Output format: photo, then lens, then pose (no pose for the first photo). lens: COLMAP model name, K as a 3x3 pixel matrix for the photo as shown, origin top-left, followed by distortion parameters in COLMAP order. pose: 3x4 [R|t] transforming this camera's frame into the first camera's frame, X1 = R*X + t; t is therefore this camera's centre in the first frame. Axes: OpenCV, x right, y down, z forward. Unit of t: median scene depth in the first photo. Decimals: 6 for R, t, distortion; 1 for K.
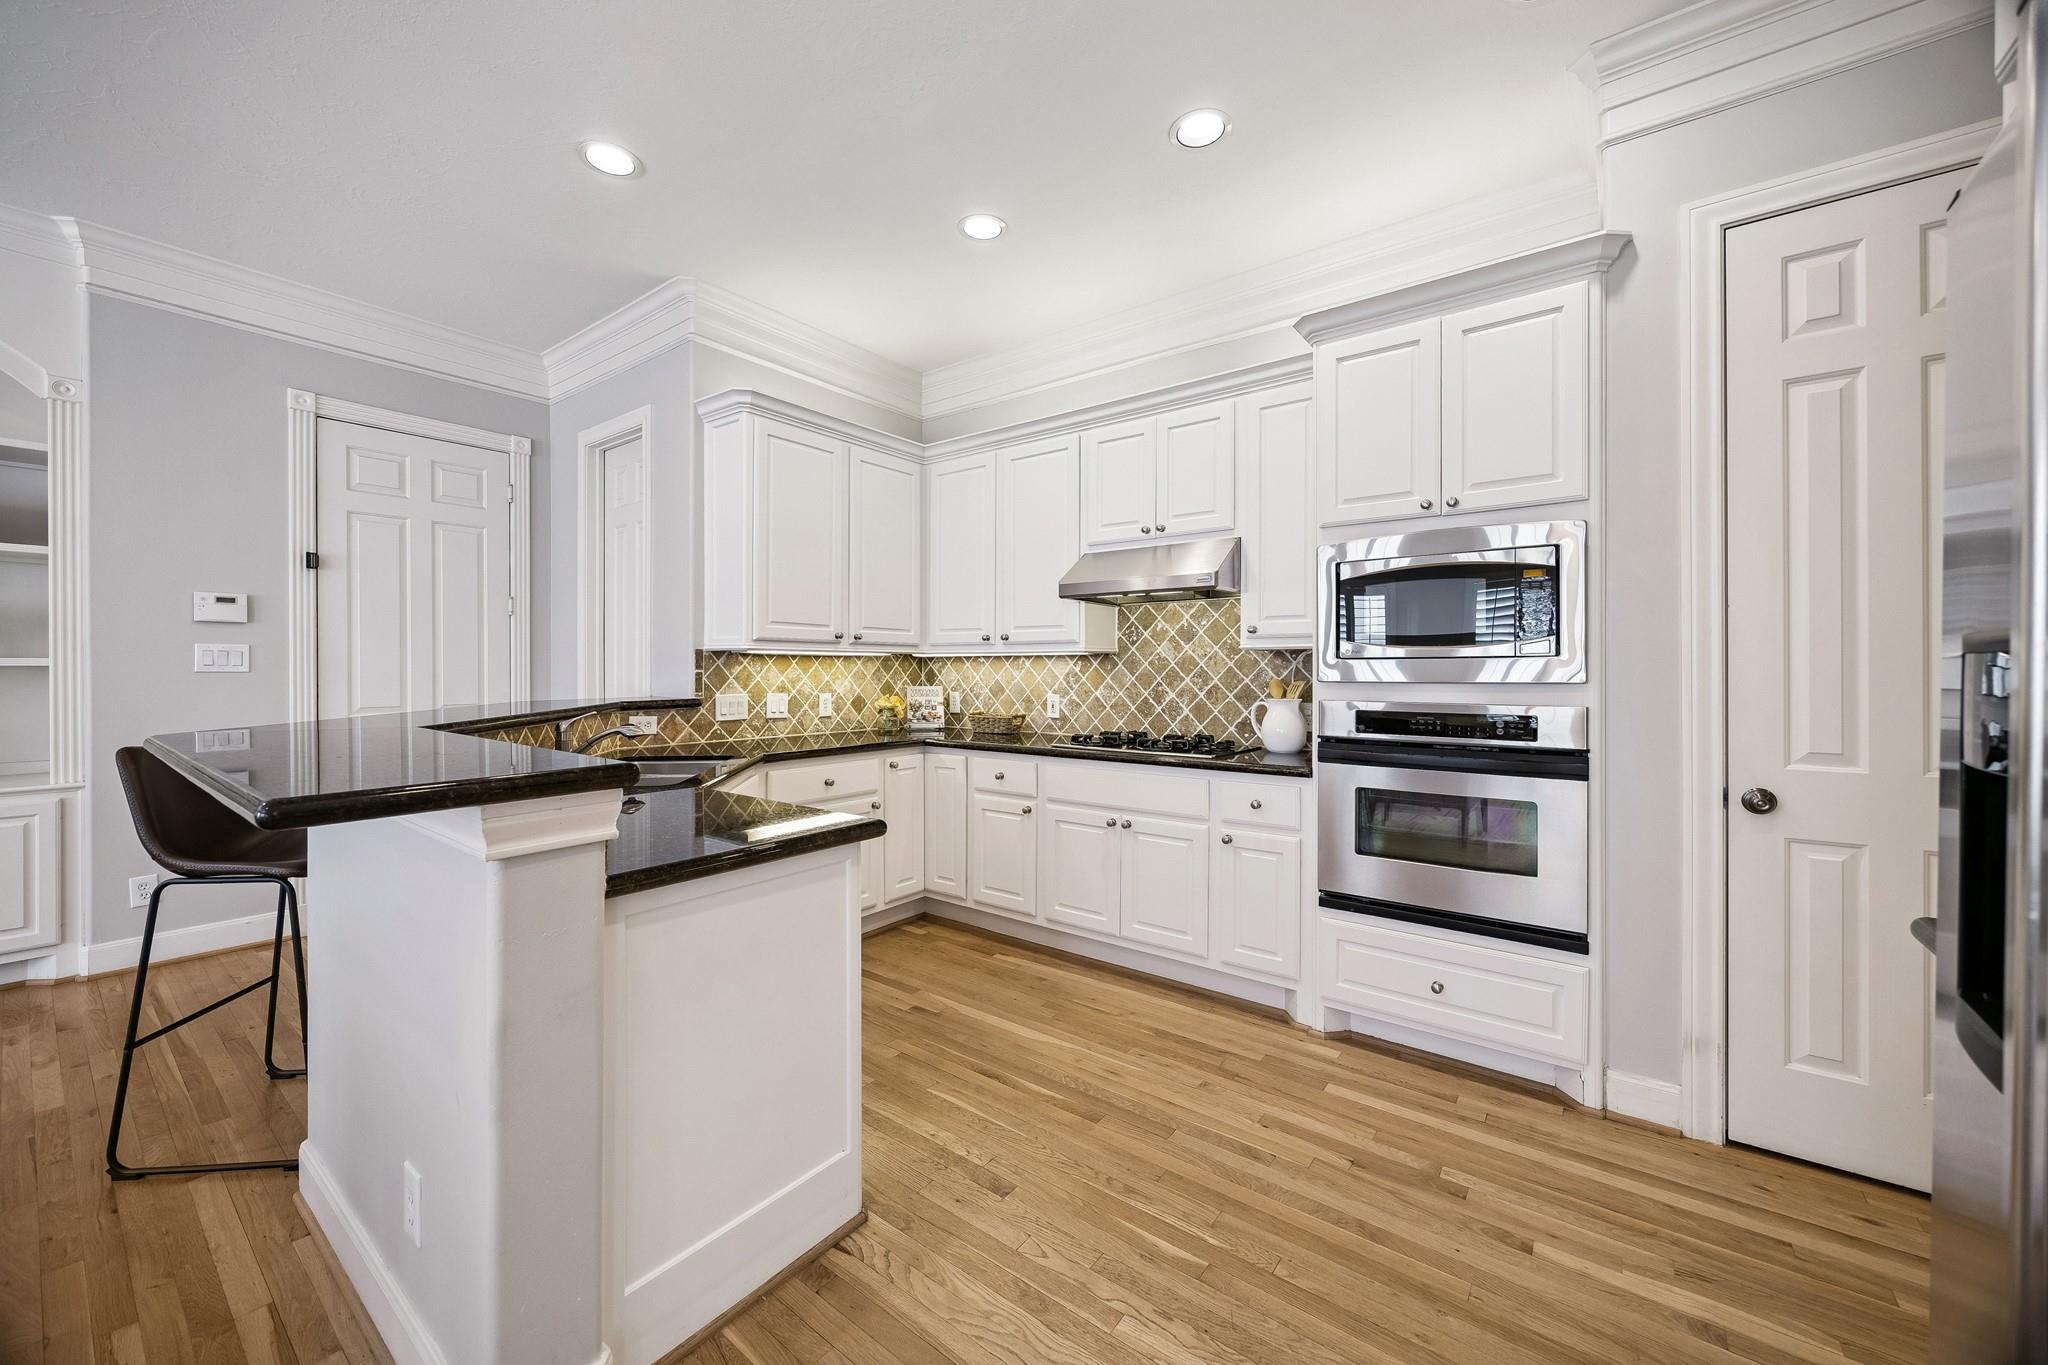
lens RADIAL K [[778.5, 0, 993.5], [0, 778.5, 668.8], [0, 0, 1]] dist [-0.001171, 0.000205]
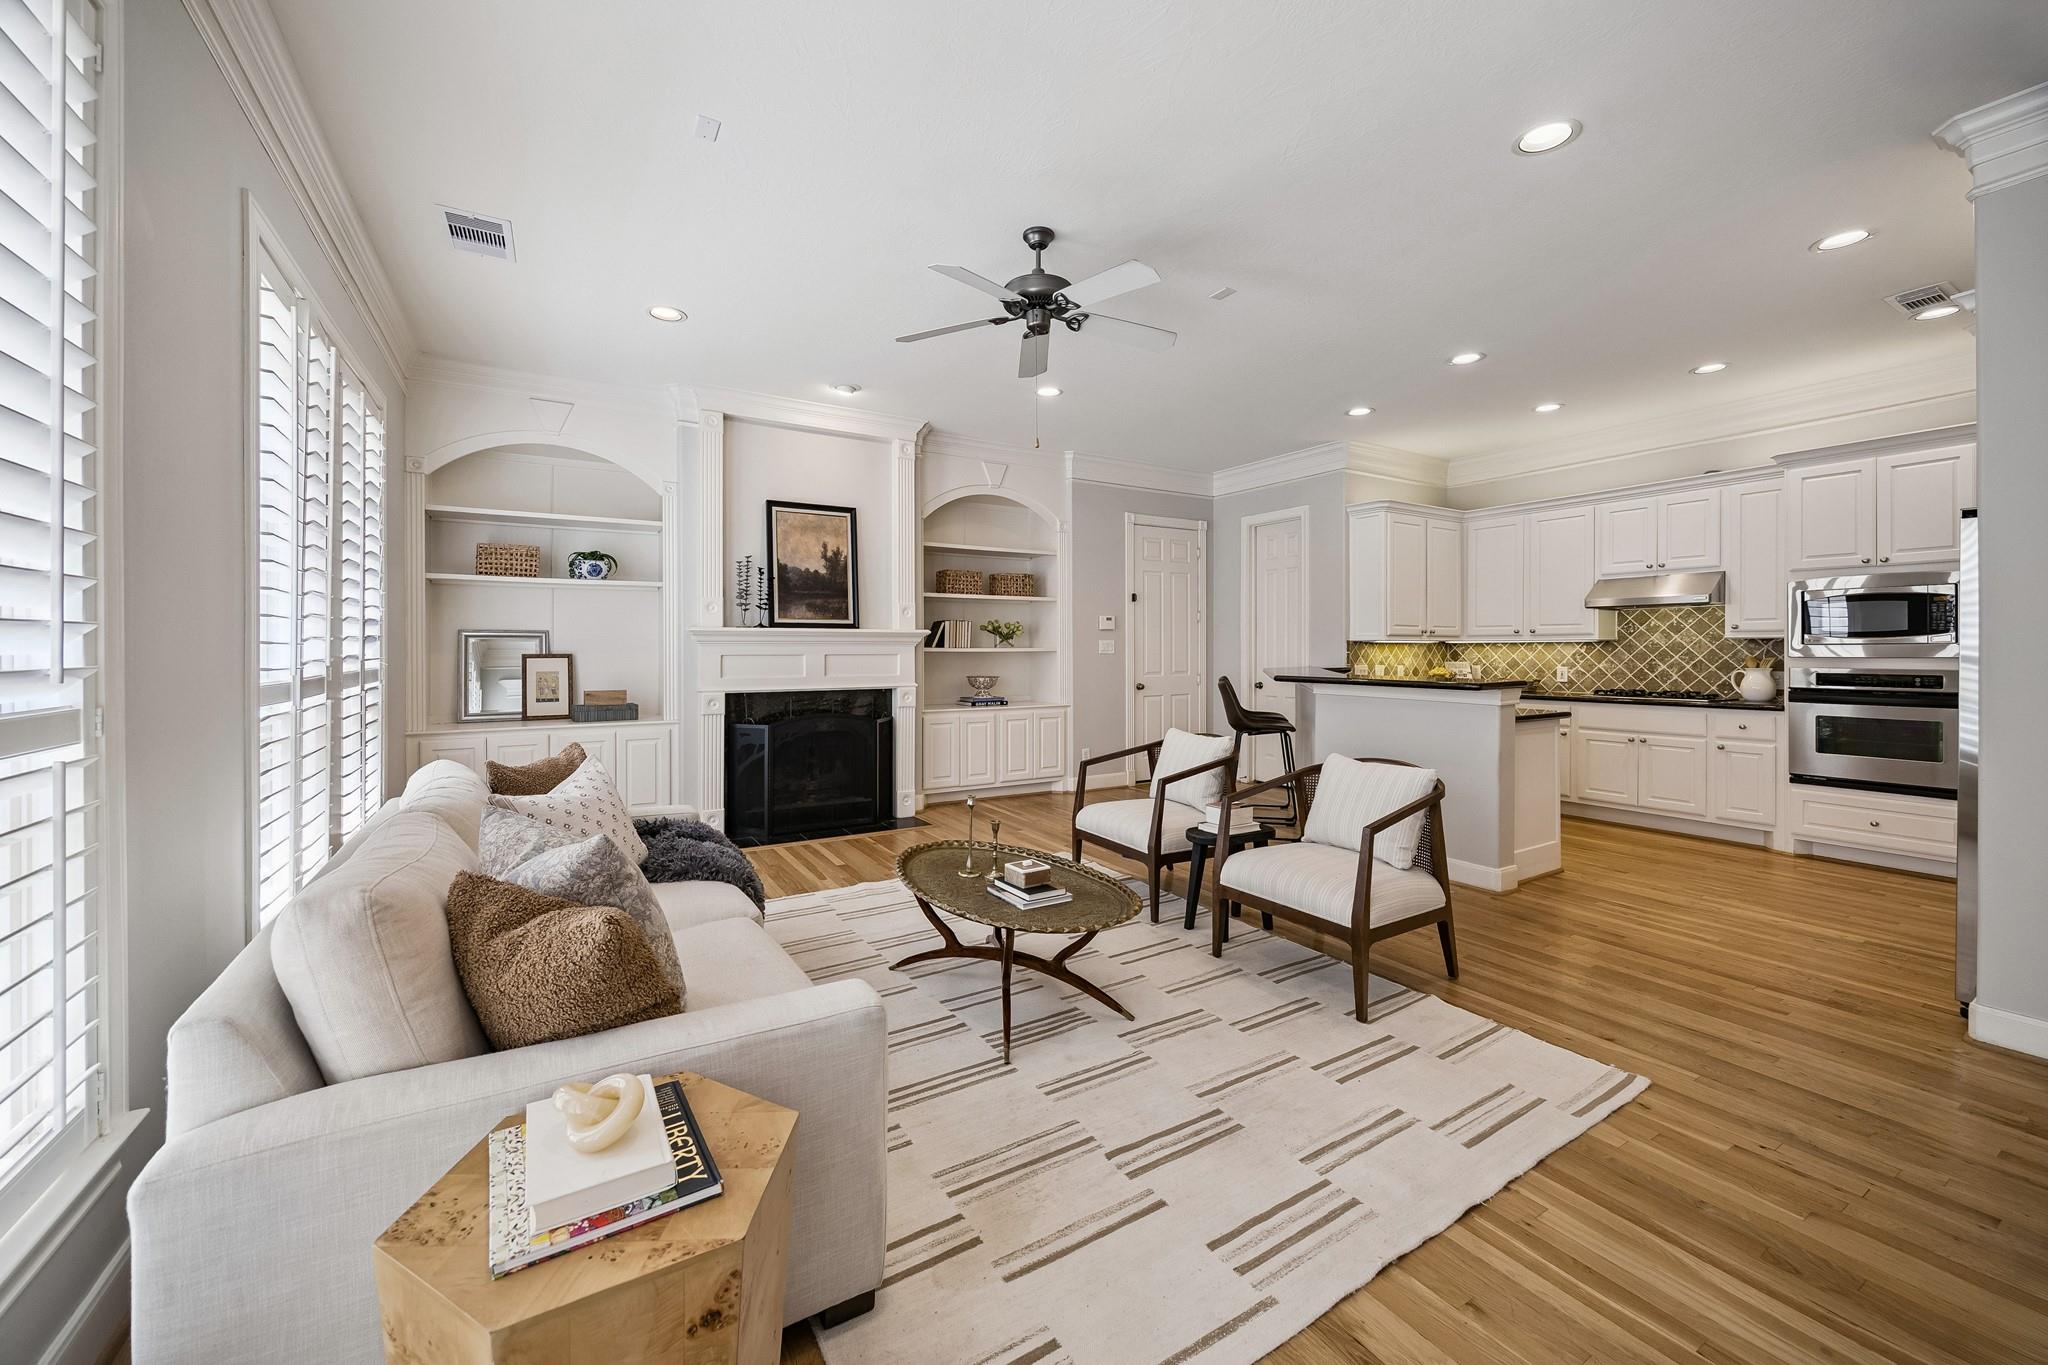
lens RADIAL K [[778.5, 0, 1014.8], [0, 778.5, 651.0], [0, 0, 1]] dist [-0.001171, 0.000205]
pose [[0.936626, -0.003296, -0.350316, -0.516312], [0.003993, 0.999991, 0.001268, -0.006778], [0.350308, -0.002587, 0.936631, -1.076892]]
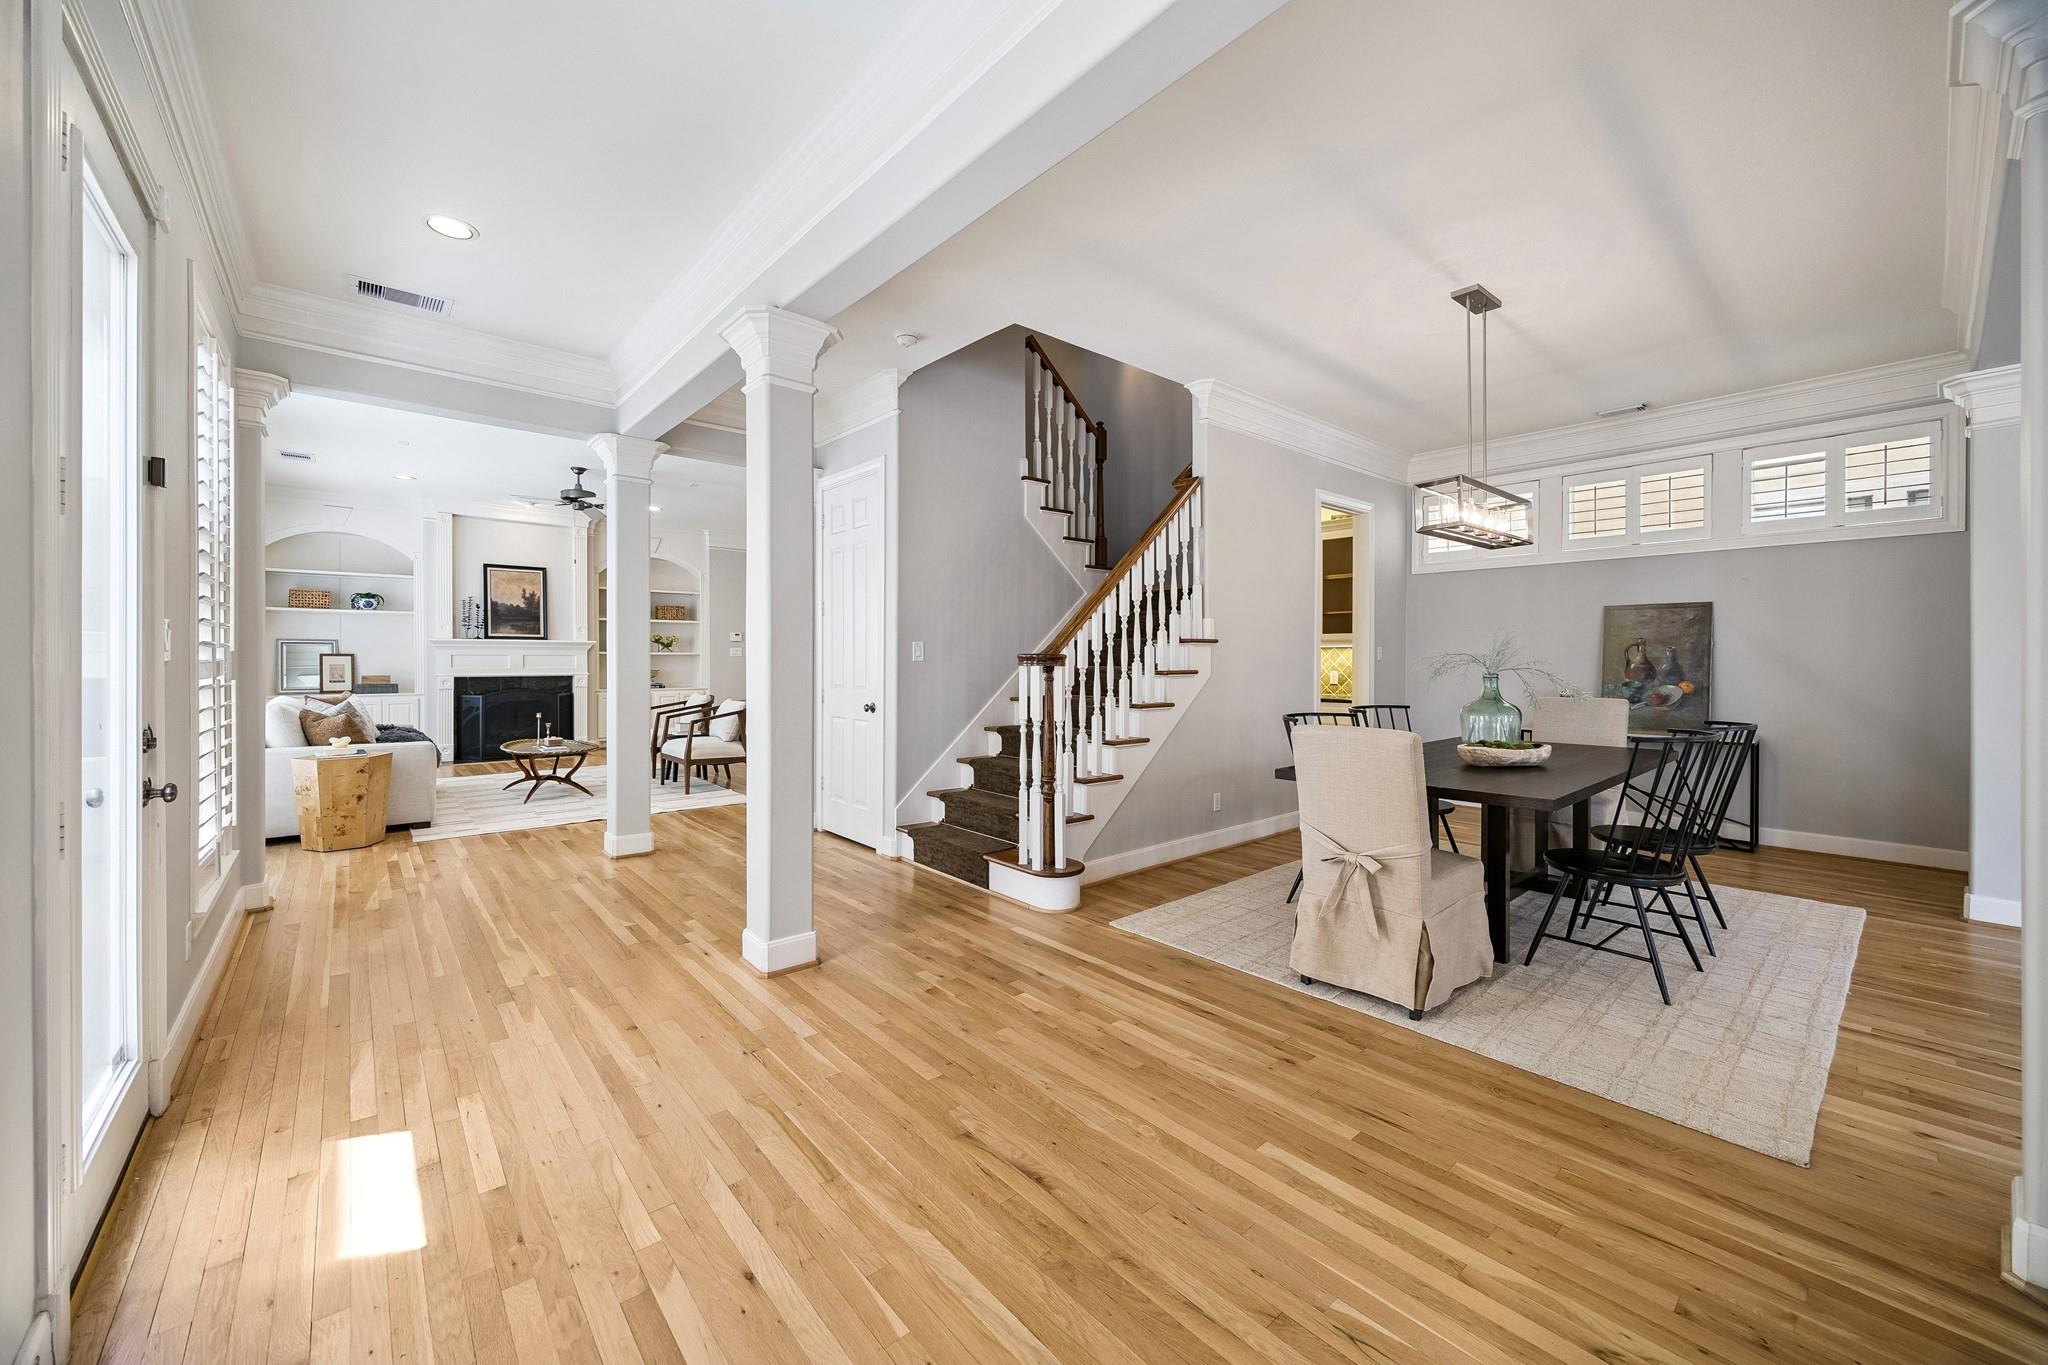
lens RADIAL K [[778.5, 0, 1019.1], [0, 778.5, 664.9], [0, 0, 1]] dist [-0.001171, 0.000205]
pose [[0.982488, 0.002734, -0.186305, 0.840583], [-0.001167, 0.999963, 0.008517, 0.011400], [0.186321, -0.008150, 0.982455, -2.116759]]
